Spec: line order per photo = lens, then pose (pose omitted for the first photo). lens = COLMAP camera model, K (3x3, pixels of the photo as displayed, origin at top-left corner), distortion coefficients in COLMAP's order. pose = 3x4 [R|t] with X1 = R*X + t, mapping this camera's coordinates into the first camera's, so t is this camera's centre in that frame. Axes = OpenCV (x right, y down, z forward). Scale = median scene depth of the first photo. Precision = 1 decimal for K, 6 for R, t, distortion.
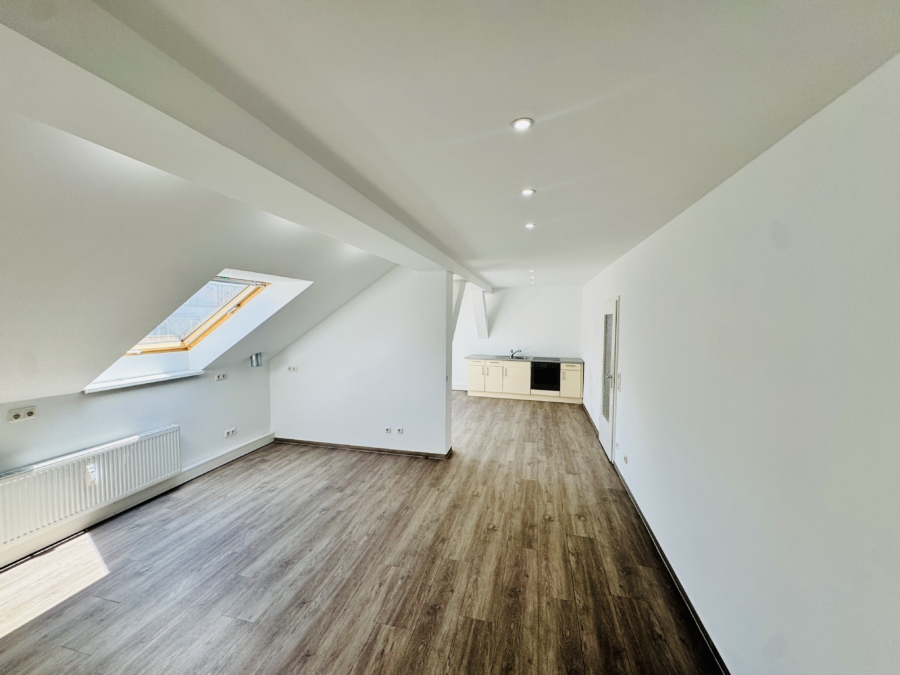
lens RADIAL K [[358.2, 0, 449.8], [0, 358.2, 338.9], [0, 0, 1]] dist [-0.000574, 0.000119]
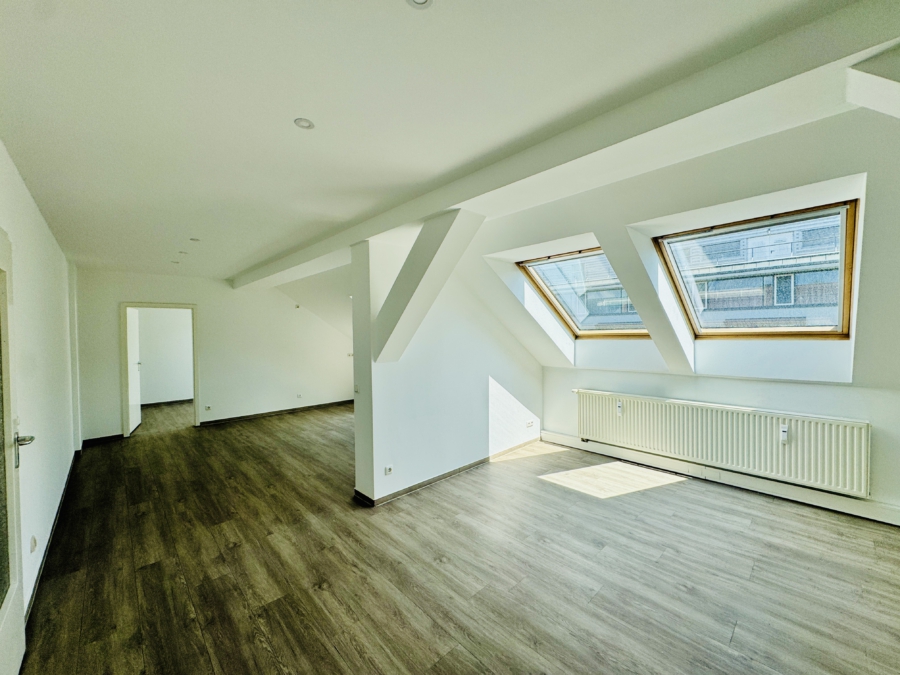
lens RADIAL K [[358.2, 0, 451.3], [0, 358.2, 335.2], [0, 0, 1]] dist [-0.000574, 0.000119]
pose [[-0.540791, 0.009809, -0.841100, 0.645647], [-0.037650, 0.998648, 0.035853, -0.045980], [0.840314, 0.051056, -0.539690, 1.965641]]
